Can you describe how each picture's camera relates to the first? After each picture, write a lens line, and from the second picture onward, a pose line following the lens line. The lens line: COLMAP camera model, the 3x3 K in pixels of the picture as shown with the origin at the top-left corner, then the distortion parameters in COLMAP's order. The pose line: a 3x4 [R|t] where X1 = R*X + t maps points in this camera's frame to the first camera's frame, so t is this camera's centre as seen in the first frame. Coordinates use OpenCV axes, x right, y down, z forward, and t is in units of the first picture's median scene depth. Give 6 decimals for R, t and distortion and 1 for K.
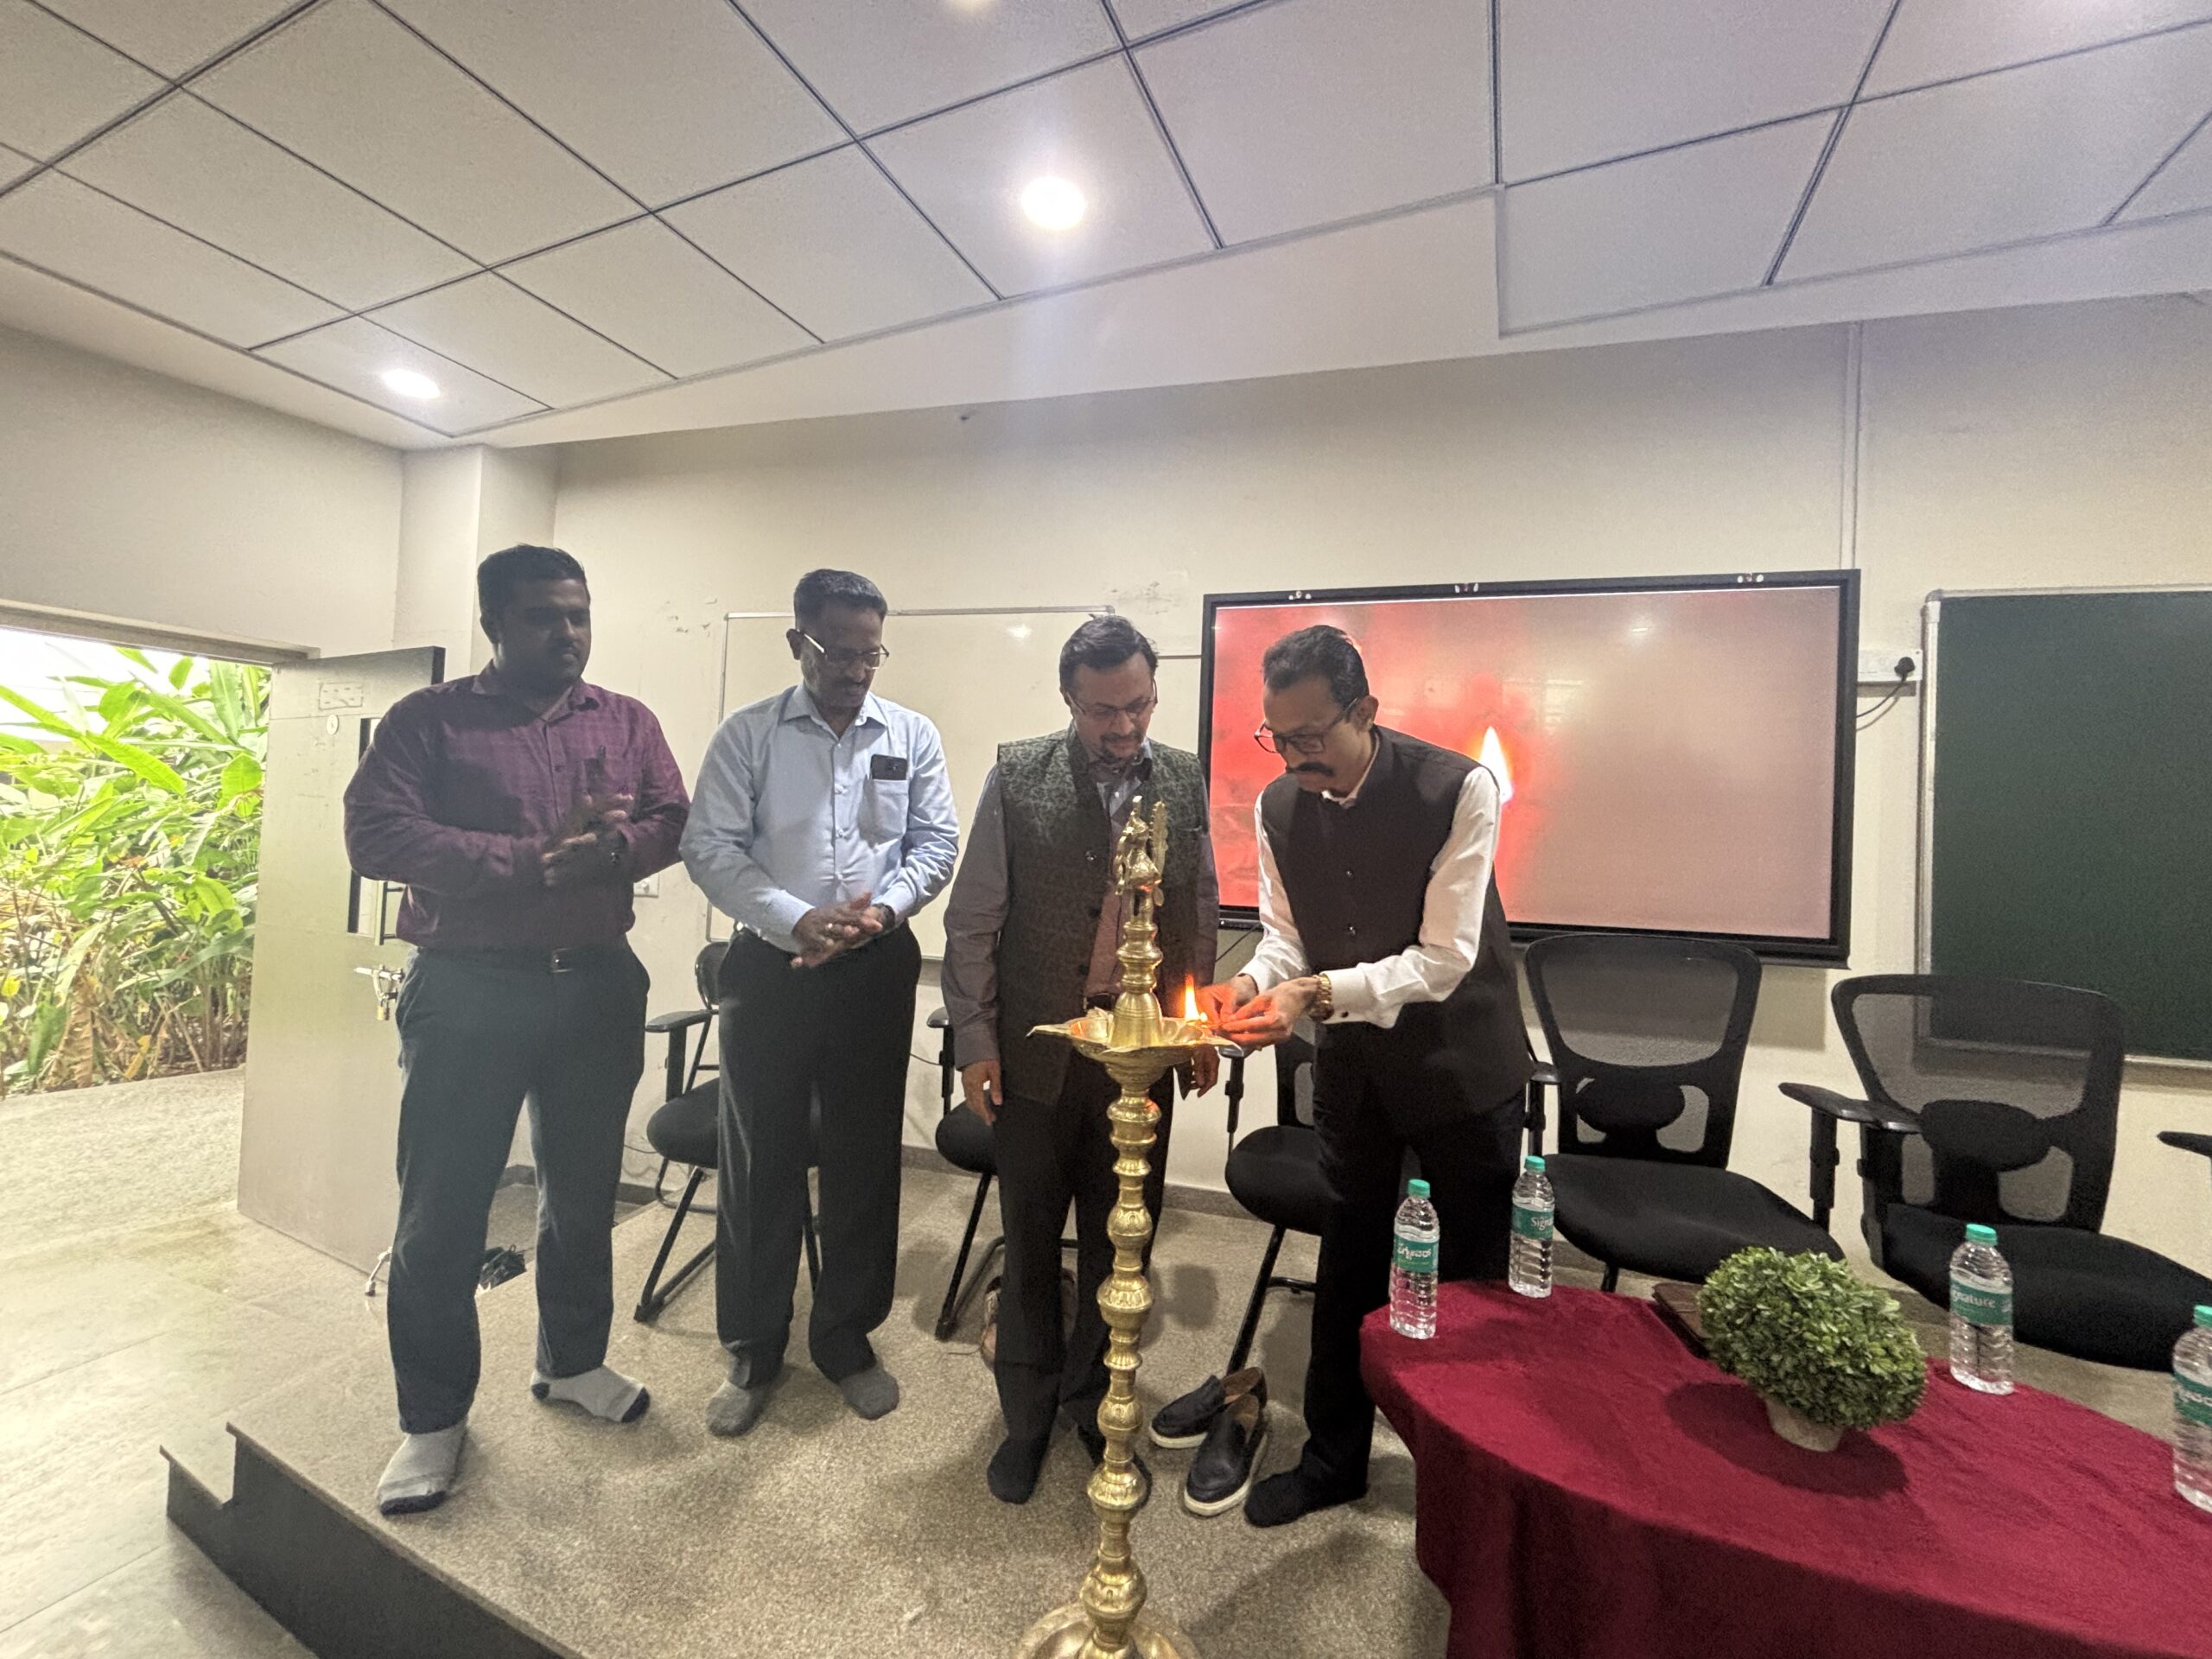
lens RADIAL K [[911.0, 0, 1106.0], [0, 911.0, 829.5], [0, 0, 1]] dist [-0.001257, -0.000243]
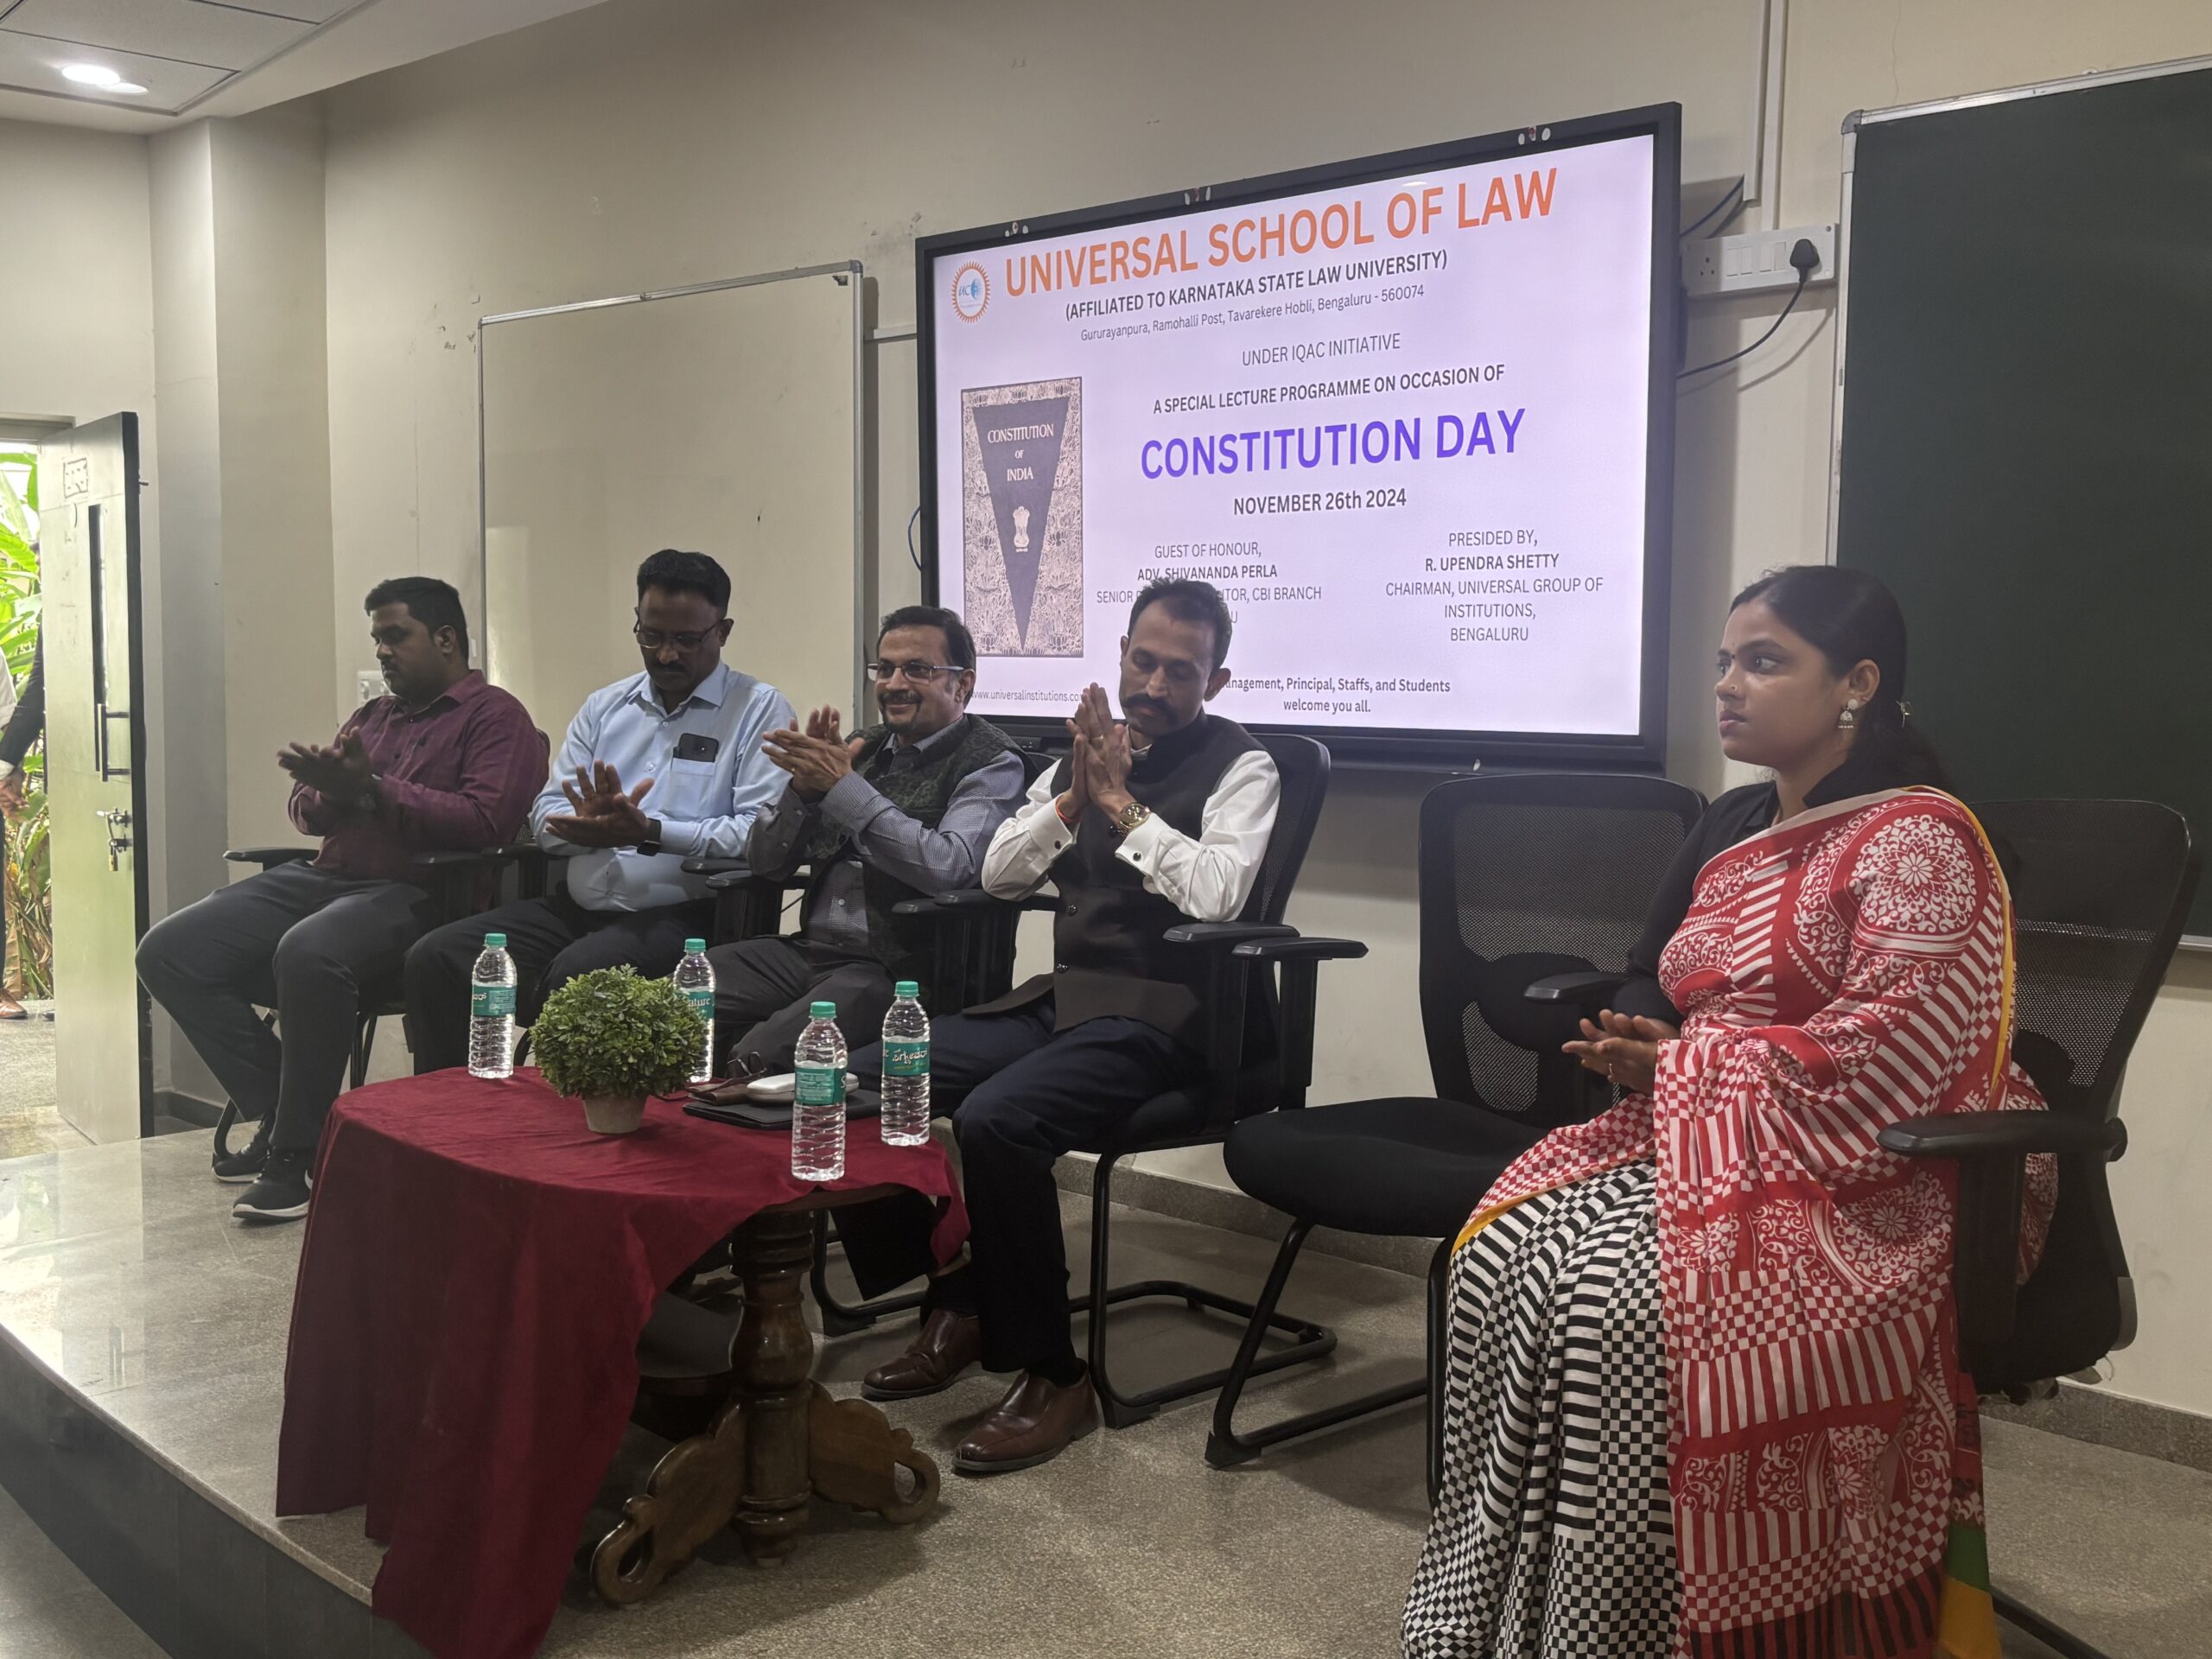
lens RADIAL K [[2188.4, 0, 1106.0], [0, 2188.4, 829.5], [0, 0, 1]] dist [0.015979, 0.009492]
pose [[0.893101, 0.003539, -0.449842, 1.770278], [0.035943, 0.996211, 0.079198, 0.087806], [0.448417, -0.086901, 0.889590, -0.723253]]
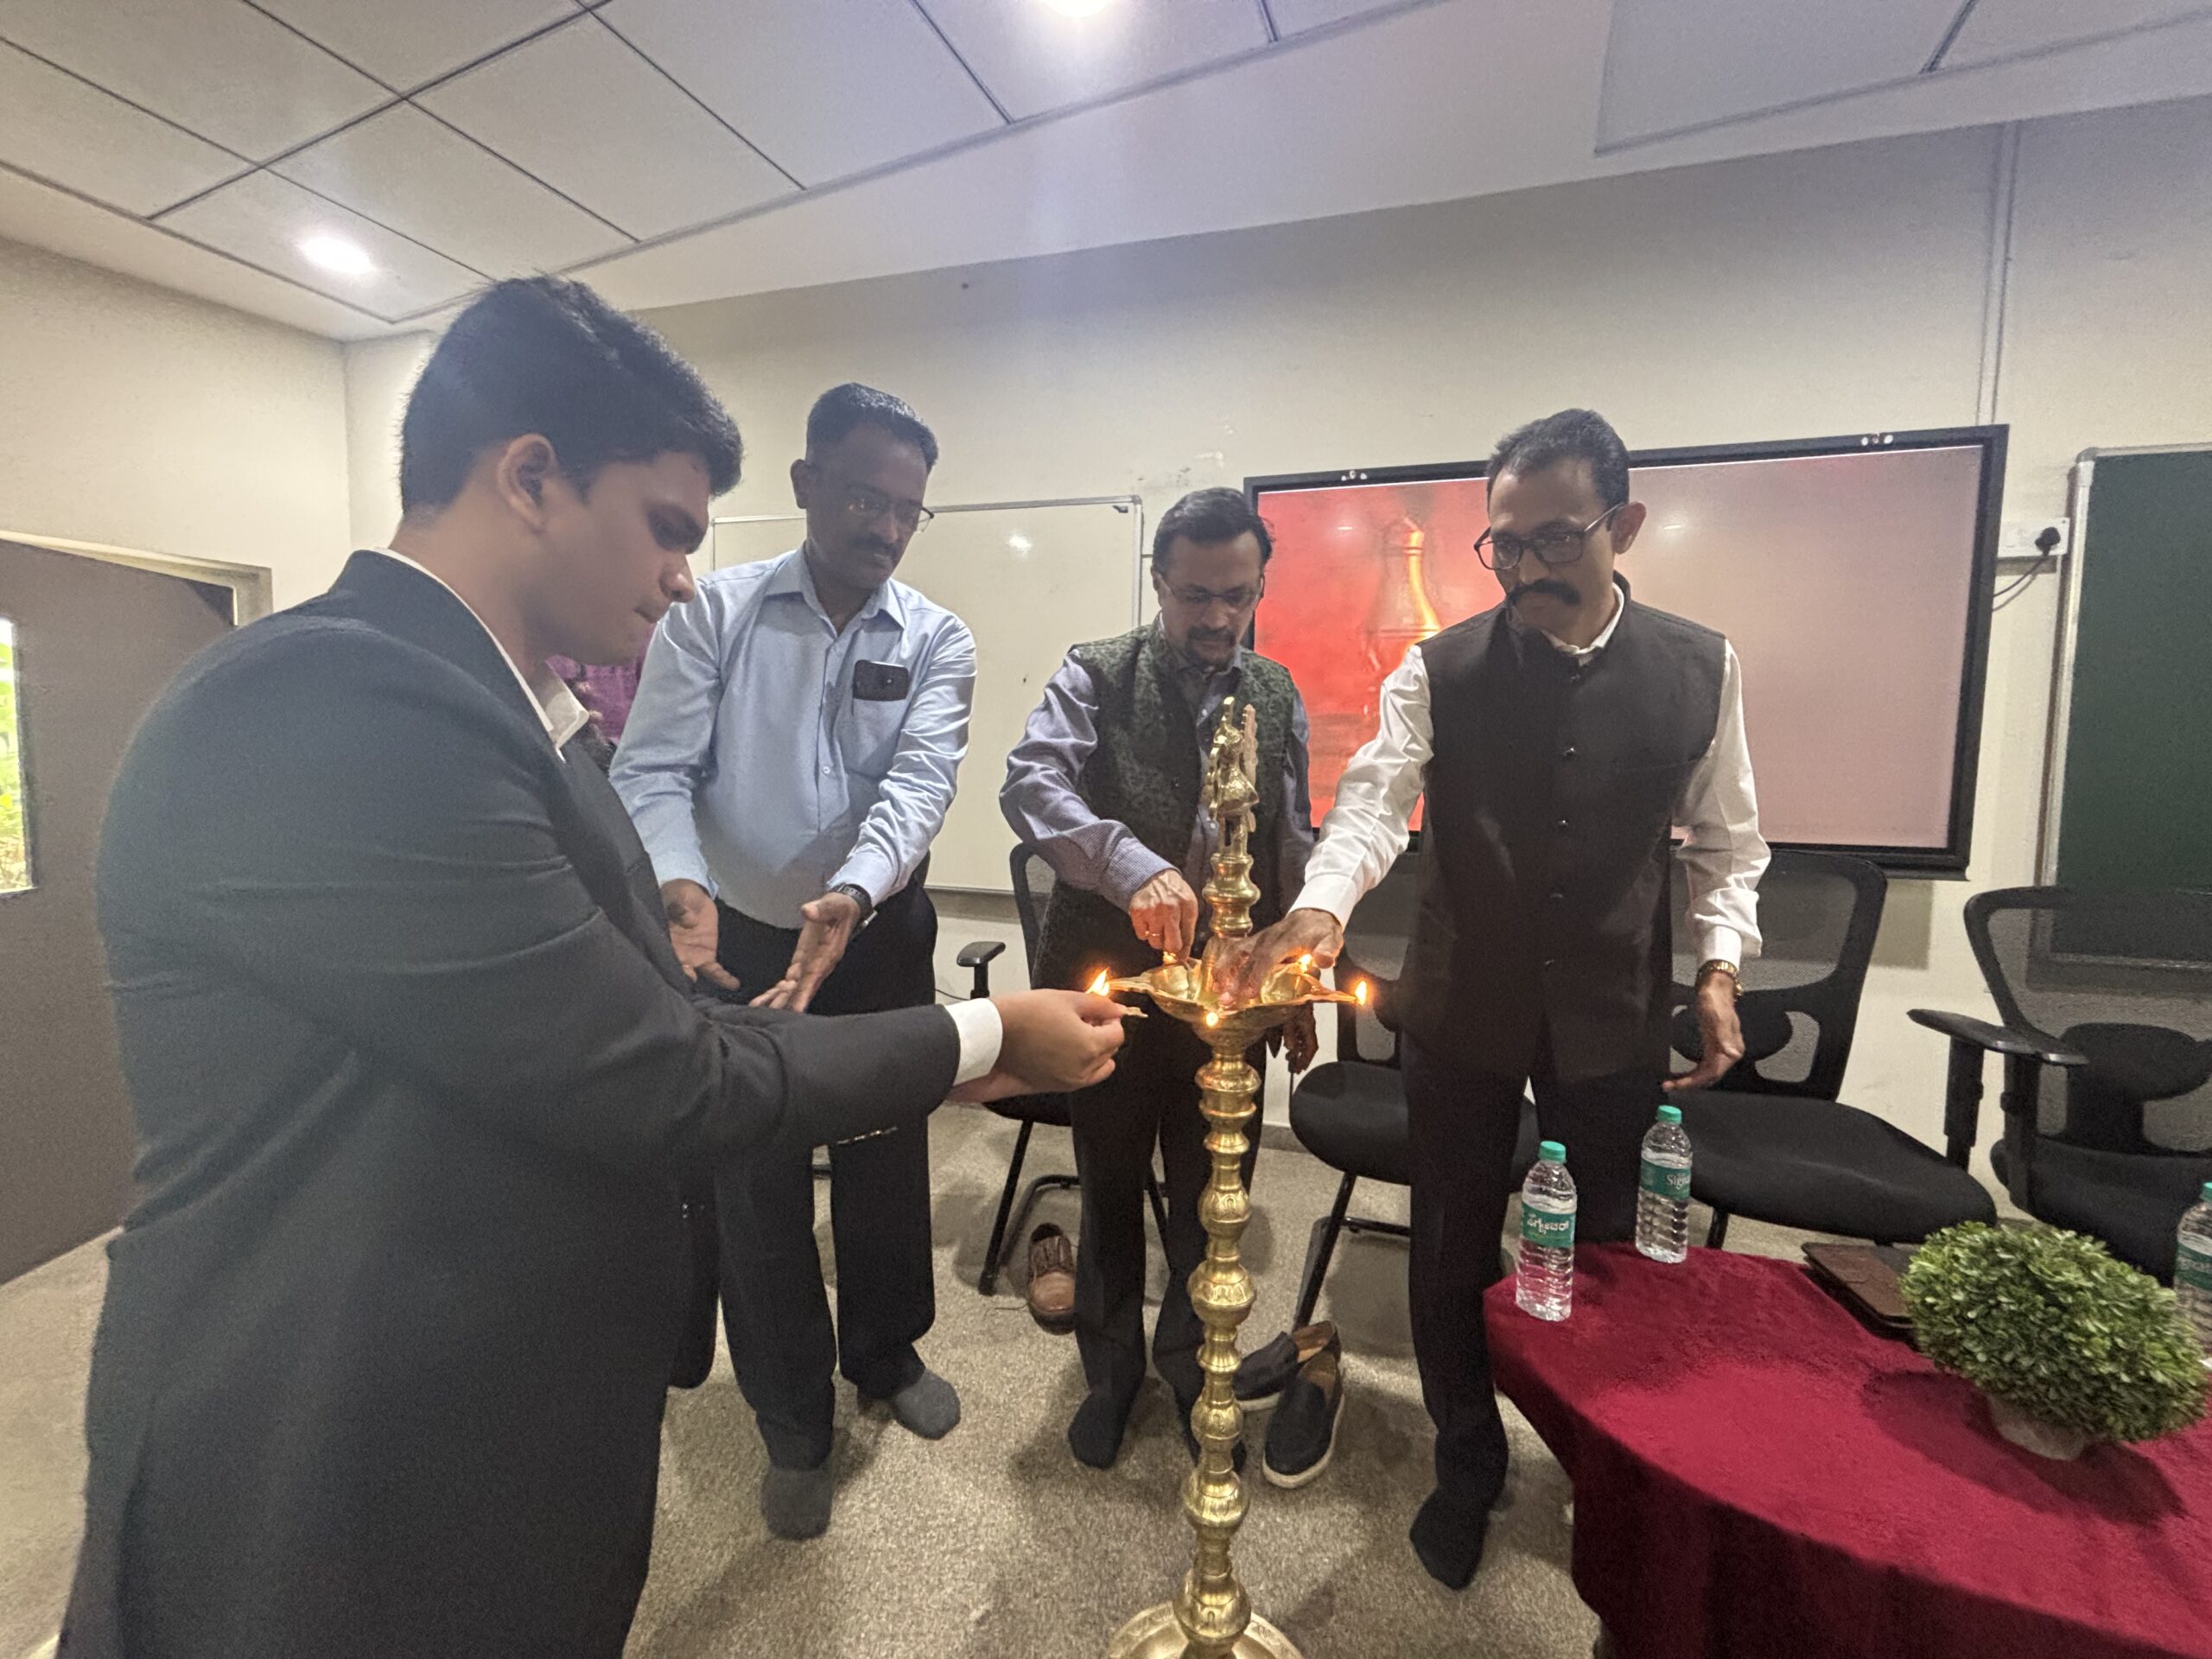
lens RADIAL K [[911.0, 0, 1106.0], [0, 911.0, 829.5], [0, 0, 1]] dist [-0.001257, -0.000243]
pose [[0.999727, -0.022940, -0.004535, -0.059433], [0.023250, 0.995856, 0.087924, 0.004911], [0.002499, -0.088005, 0.996117, 0.150993]]
